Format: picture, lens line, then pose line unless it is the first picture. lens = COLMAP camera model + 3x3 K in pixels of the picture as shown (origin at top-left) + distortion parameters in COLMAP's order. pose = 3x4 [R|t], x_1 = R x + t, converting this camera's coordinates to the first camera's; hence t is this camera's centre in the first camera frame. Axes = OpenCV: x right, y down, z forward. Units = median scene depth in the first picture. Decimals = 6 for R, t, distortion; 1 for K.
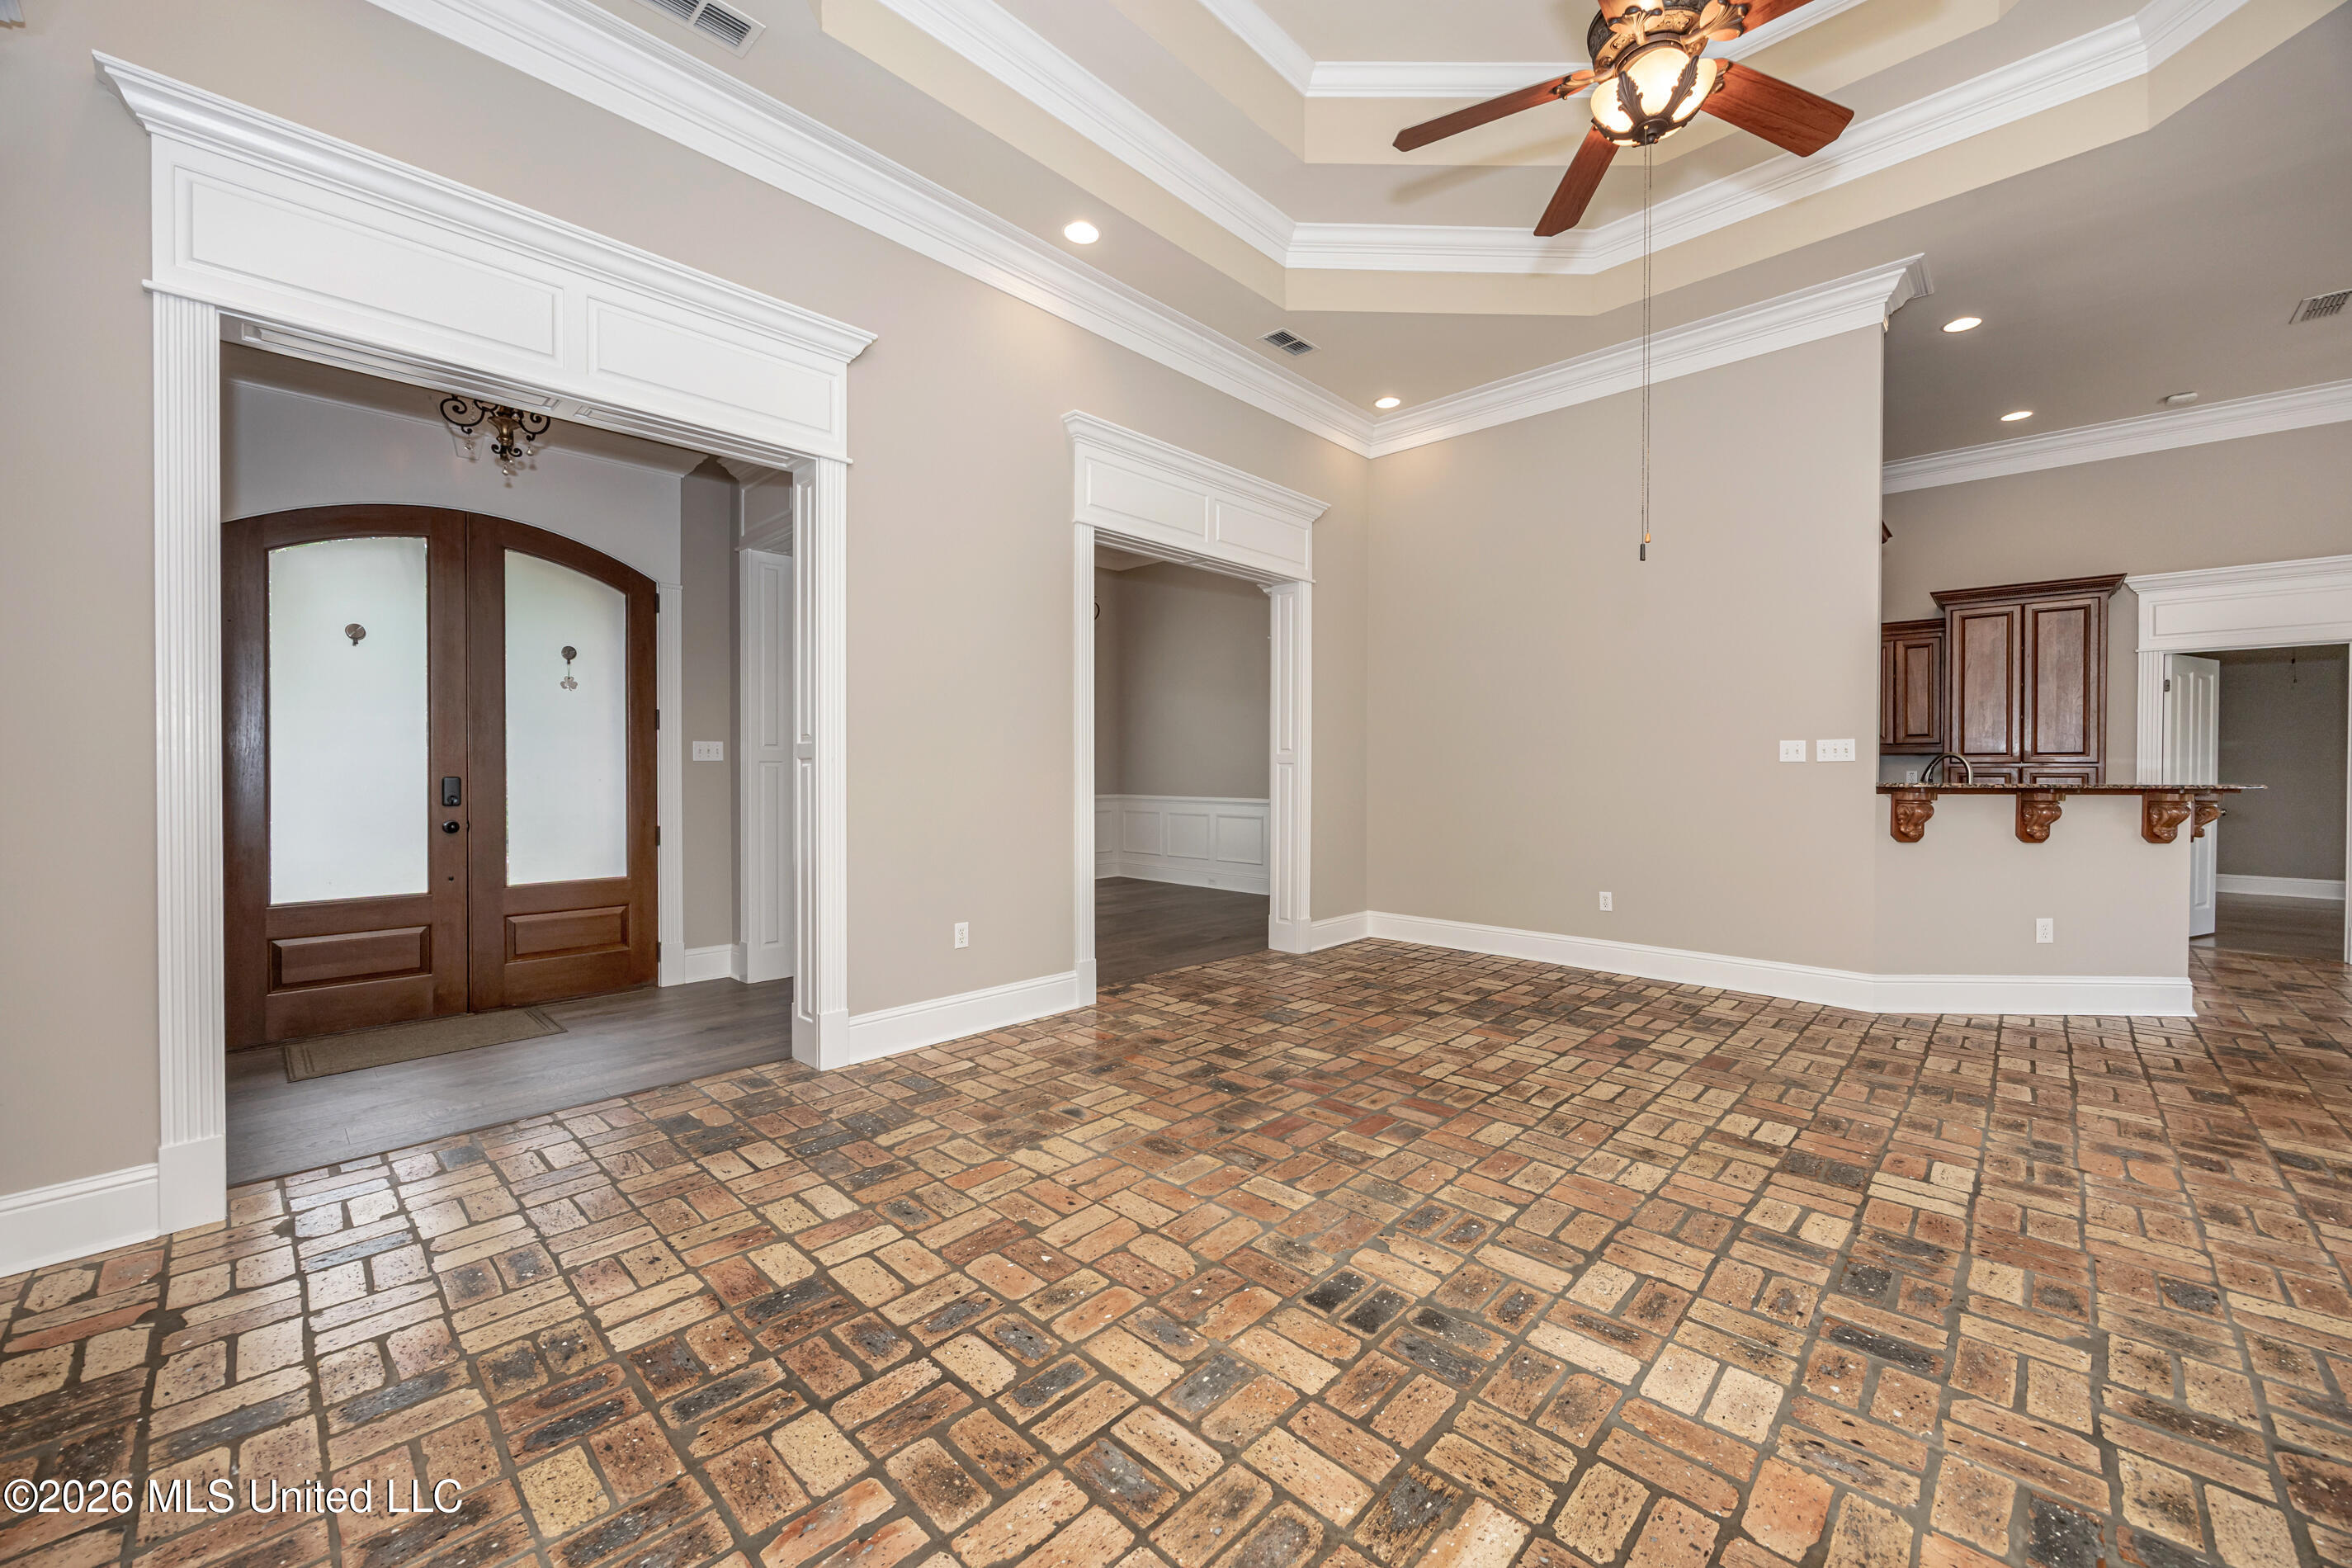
lens RADIAL K [[925.1, 0, 1182.4], [0, 925.1, 773.1], [0, 0, 1]] dist [0.001399, 0.000237]
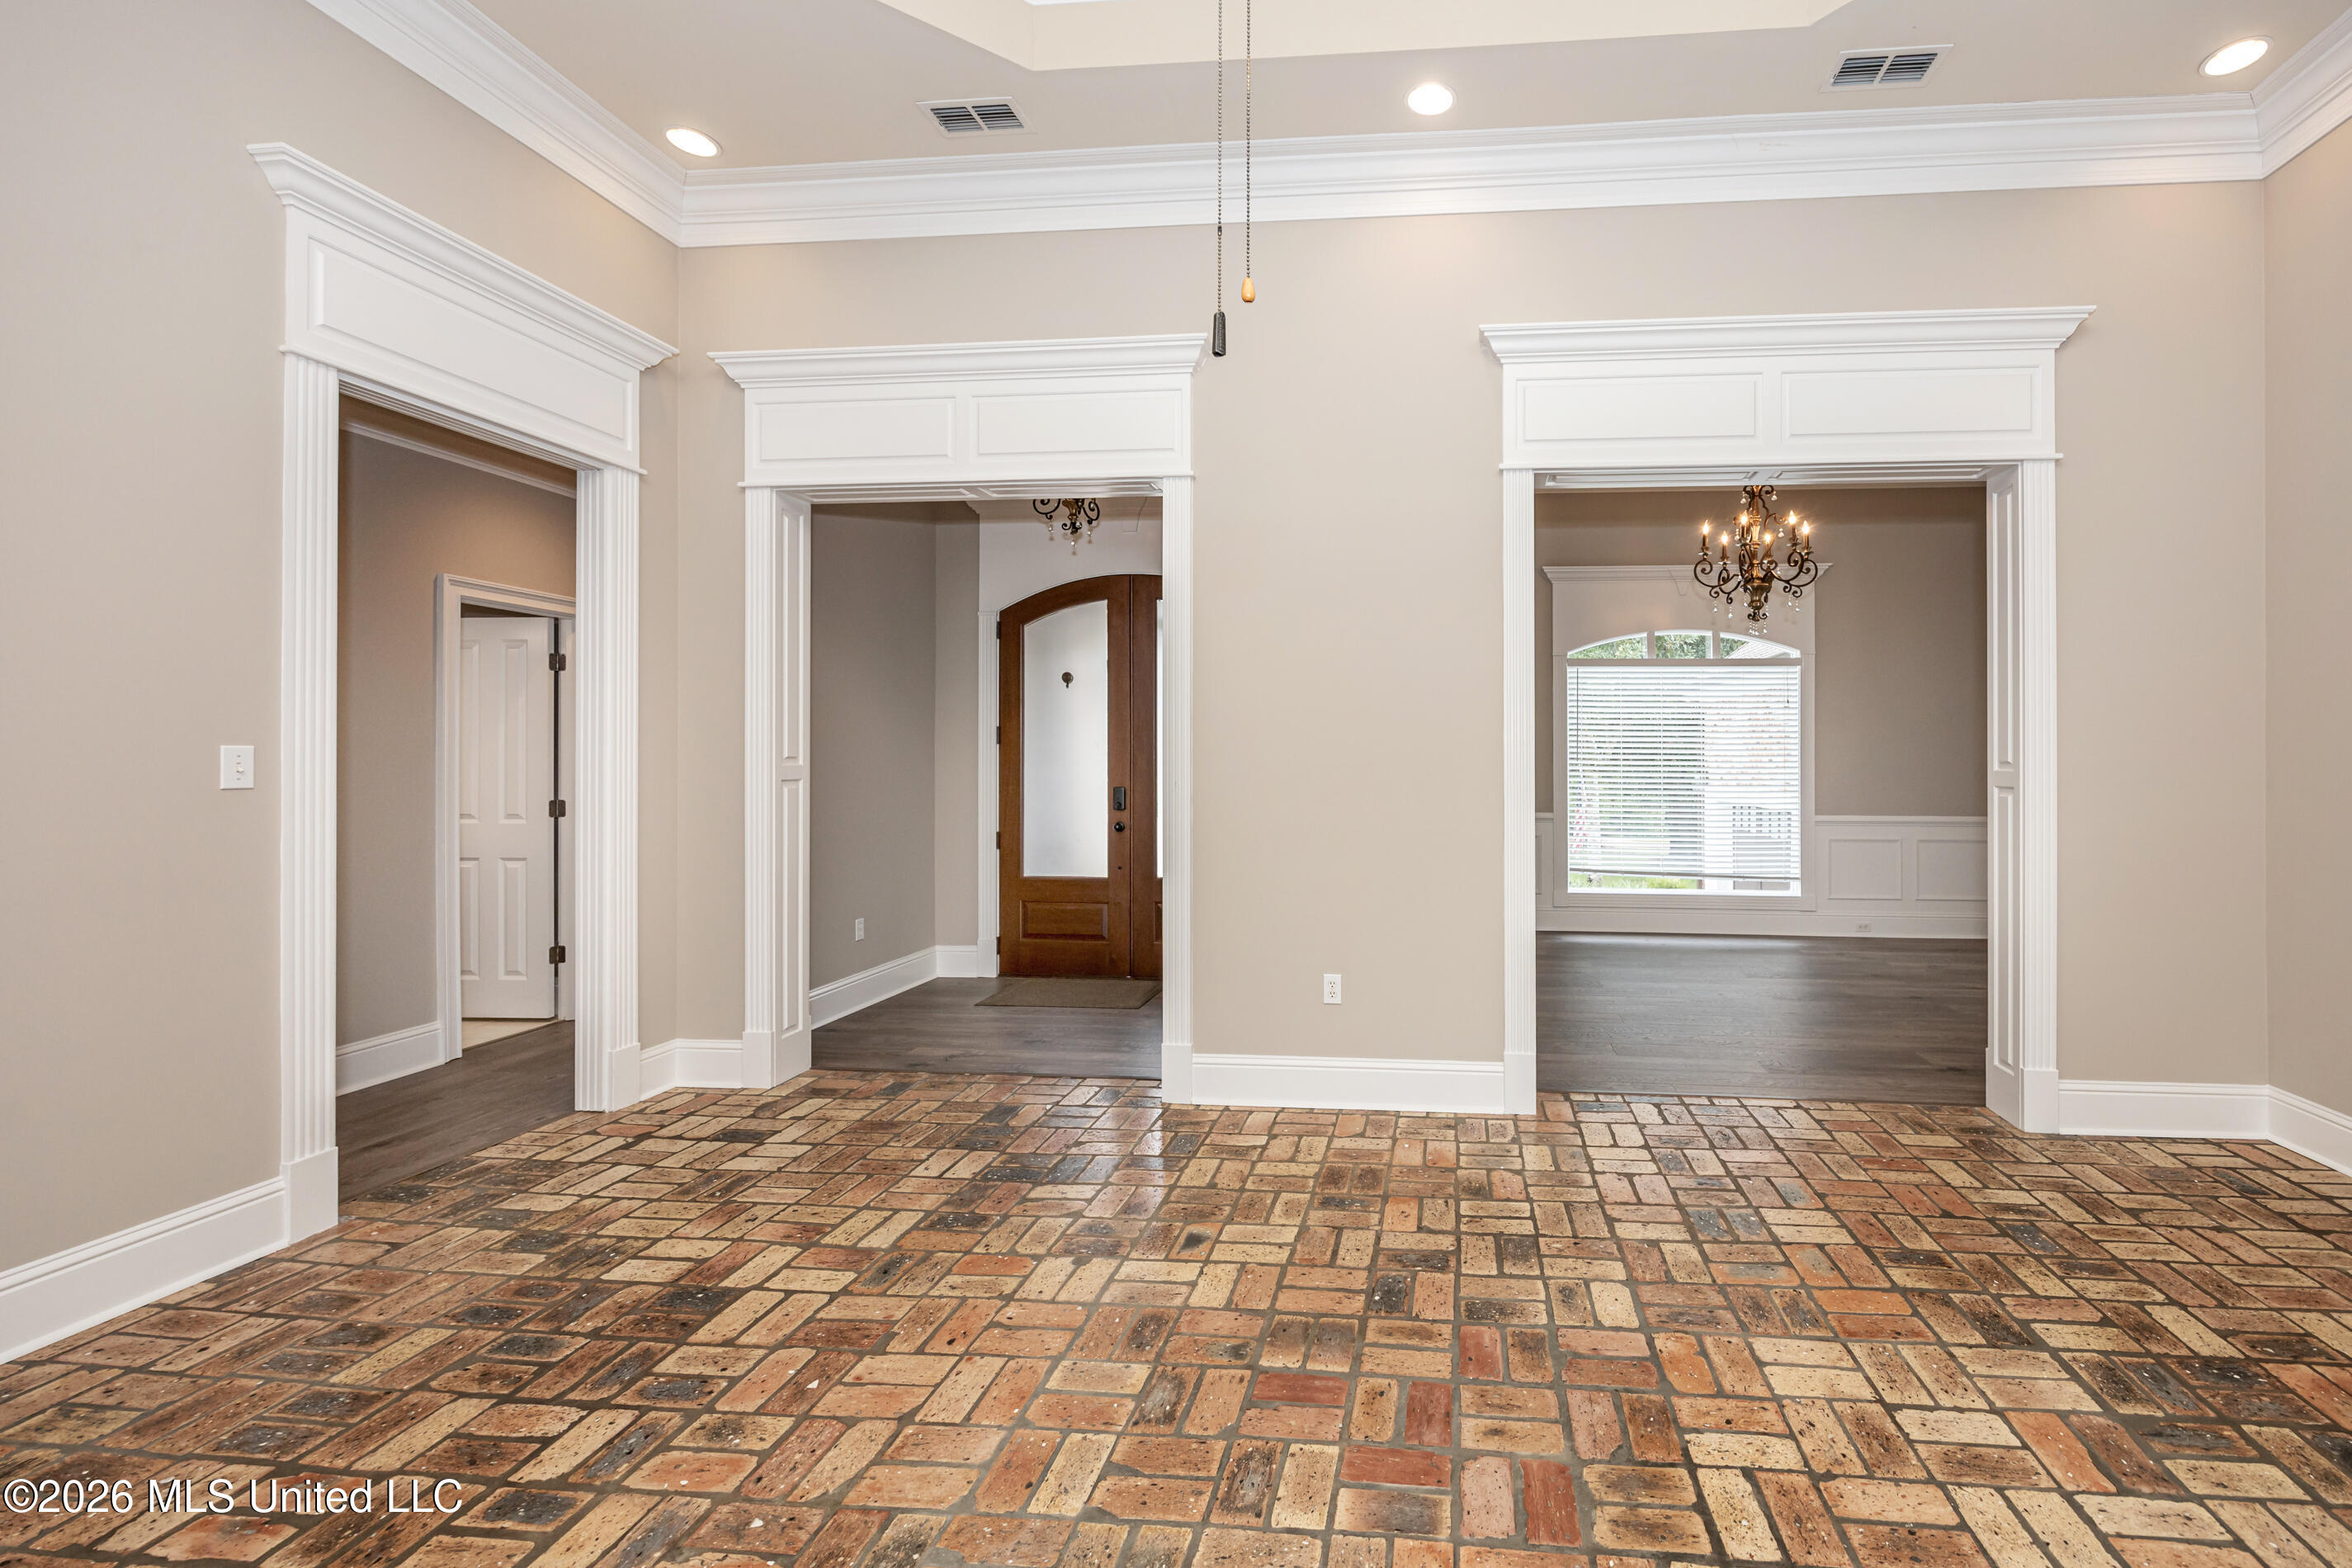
lens RADIAL K [[982.3, 0, 1351.6], [0, 982.3, 752.9], [0, 0, 1]] dist [-0.003545, 0.000642]
pose [[0.616678, -0.004755, -0.787201, 0.608719], [-0.005520, 0.999931, -0.010364, -0.041343], [0.787196, 0.010736, 0.616609, 0.564245]]
